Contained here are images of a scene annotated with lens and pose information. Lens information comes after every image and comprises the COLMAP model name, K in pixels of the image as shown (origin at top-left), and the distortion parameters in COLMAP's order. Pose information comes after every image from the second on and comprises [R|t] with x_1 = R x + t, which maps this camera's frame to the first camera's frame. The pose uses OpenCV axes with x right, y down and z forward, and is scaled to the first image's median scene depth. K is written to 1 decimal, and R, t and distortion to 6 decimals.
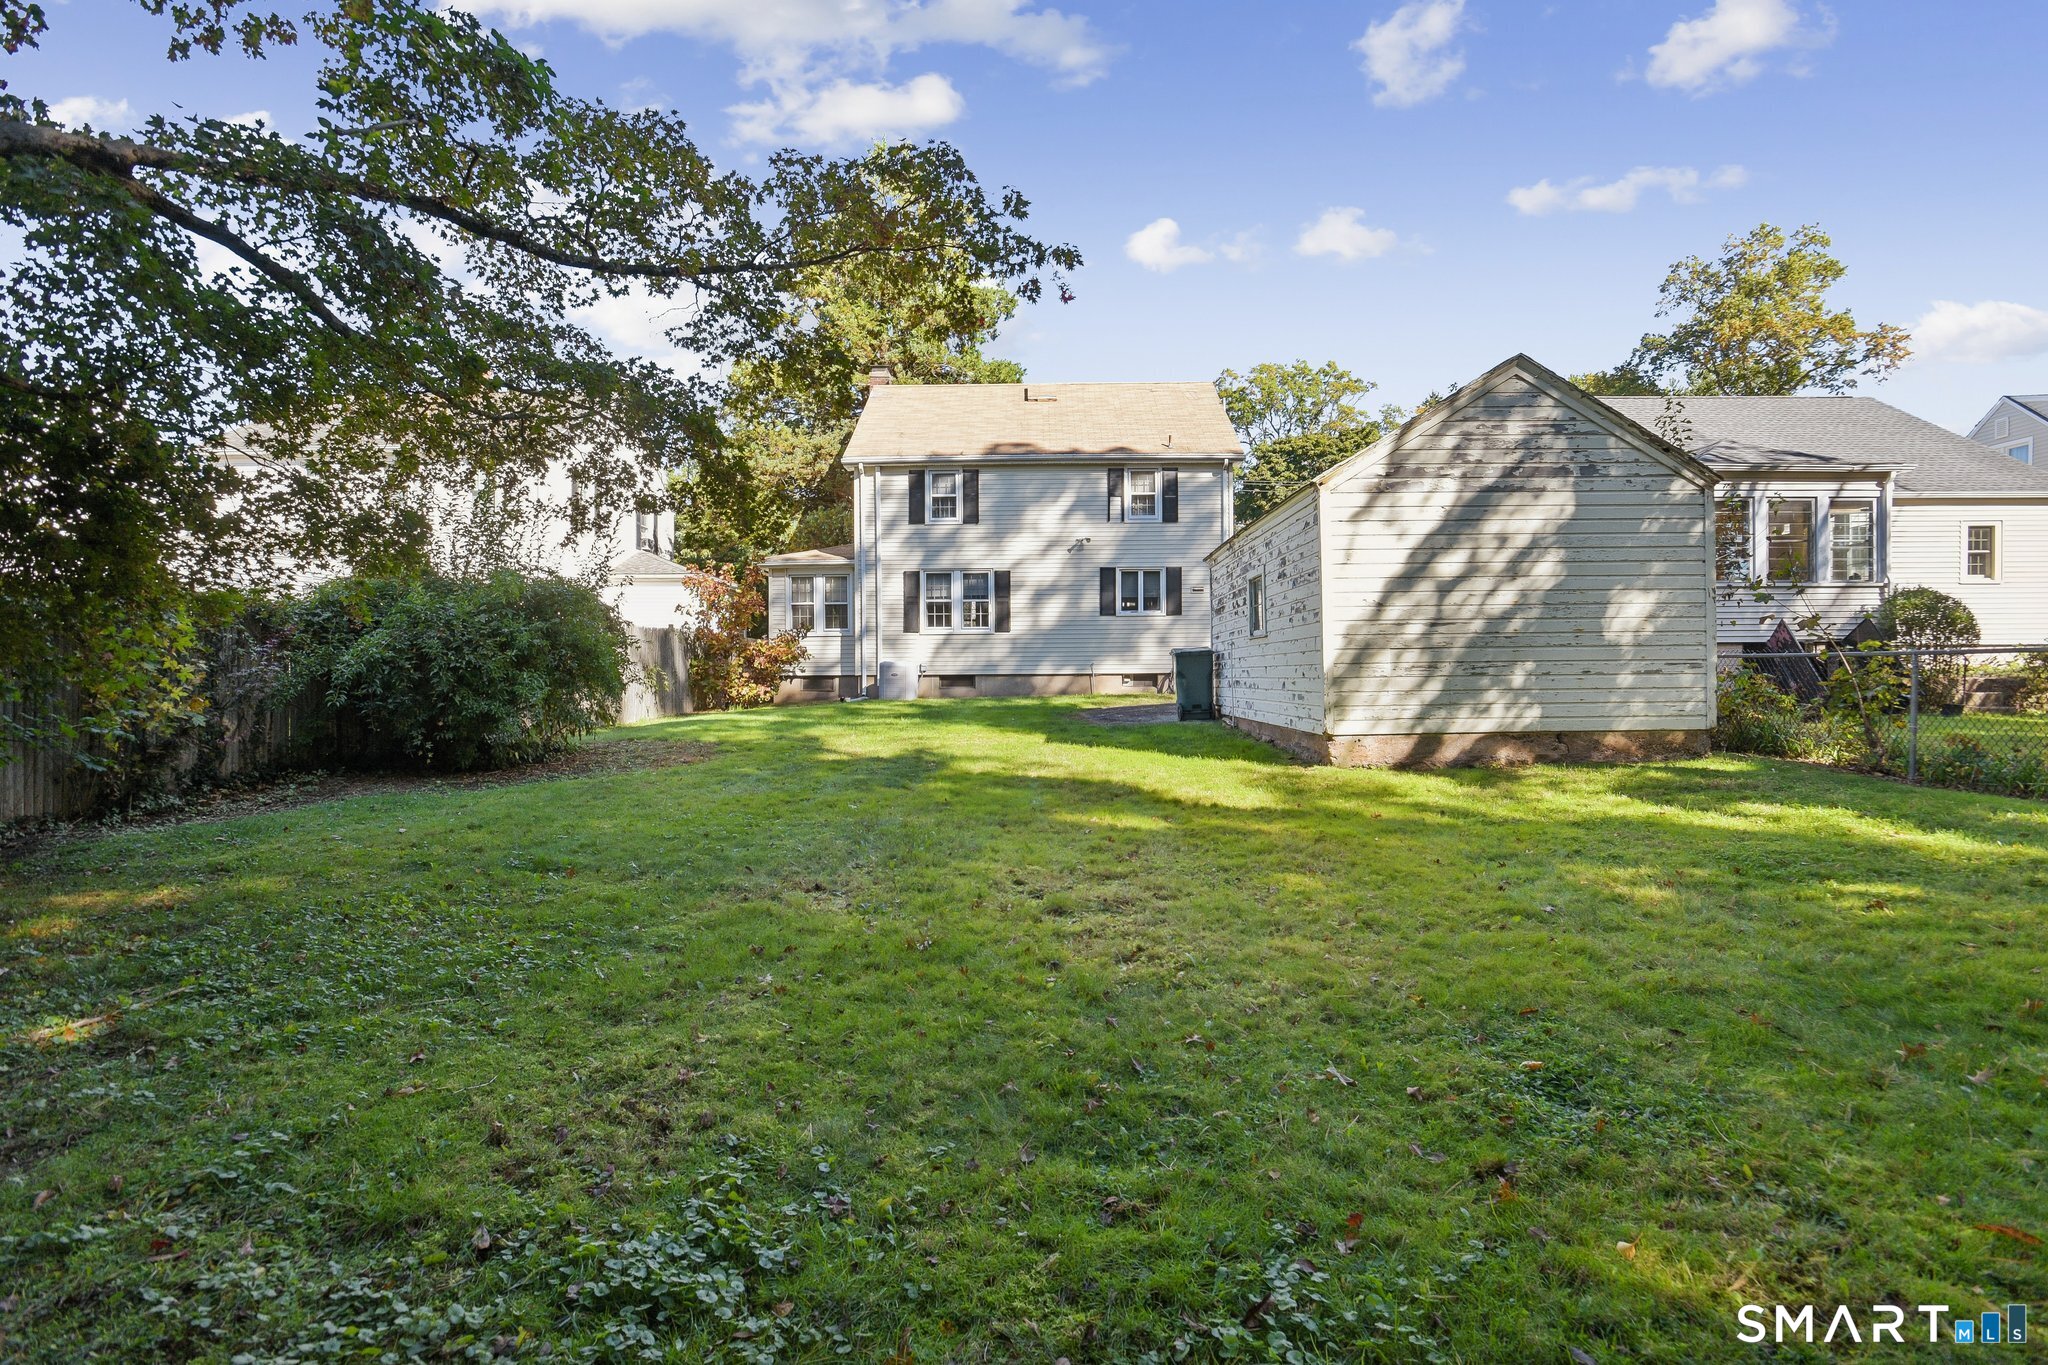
lens RADIAL K [[1011.1, 0, 1027.6], [0, 1011.1, 678.4], [0, 0, 1]] dist [-0.063594, 0.035938]
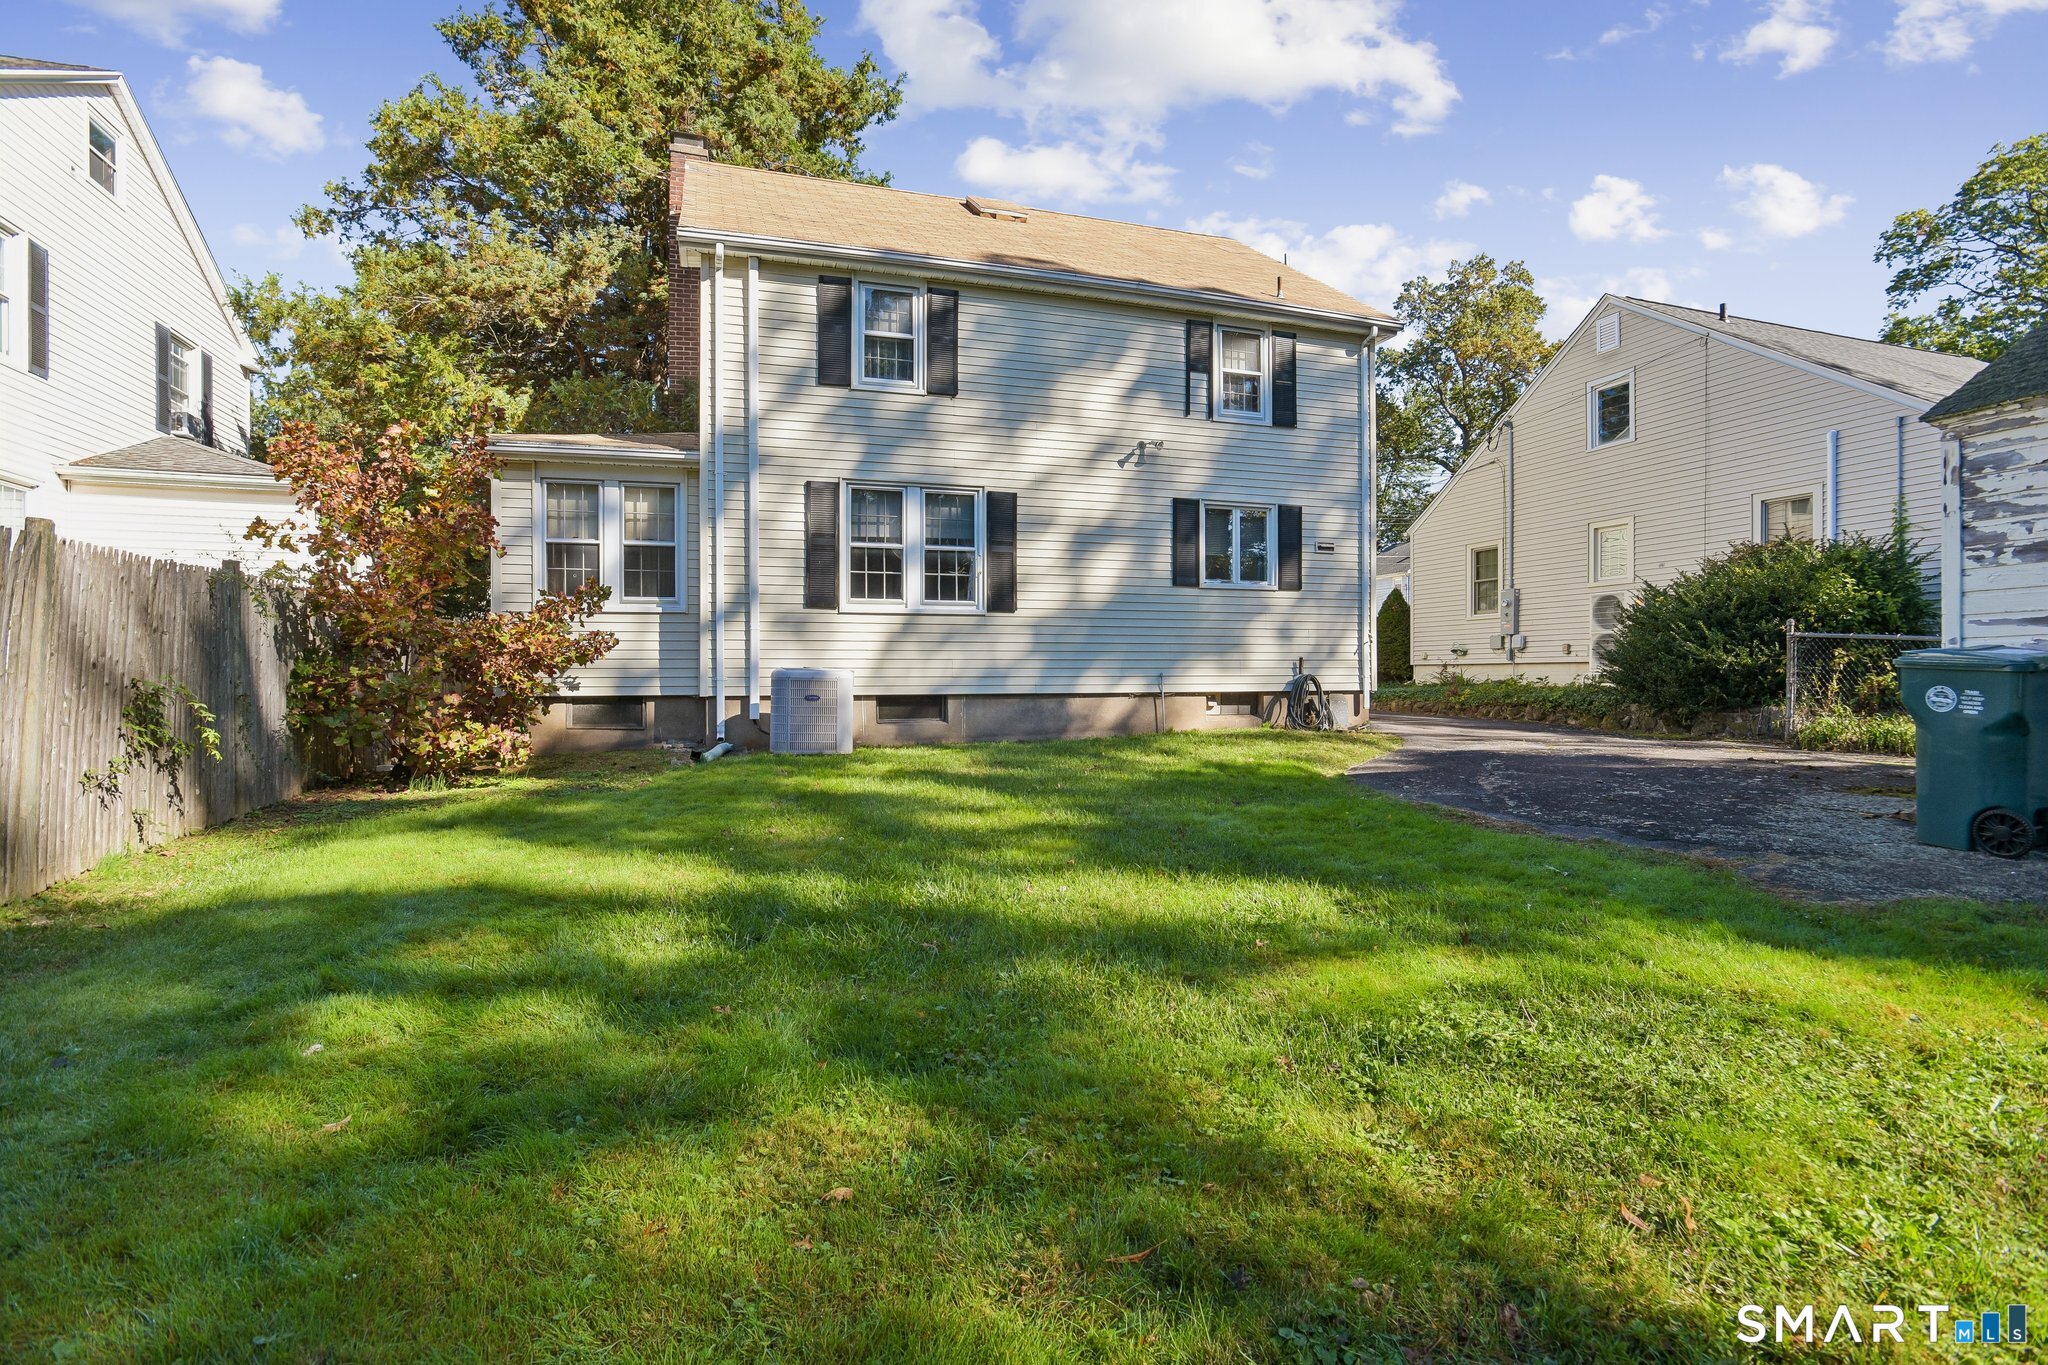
lens RADIAL K [[1011.1, 0, 1027.6], [0, 1011.1, 678.4], [0, 0, 1]] dist [-0.063594, 0.035938]
pose [[0.939546, 0.004095, 0.342397, -0.190981], [-0.001686, 0.999972, -0.007333, -0.008179], [-0.342417, 0.006312, 0.939527, 0.510919]]
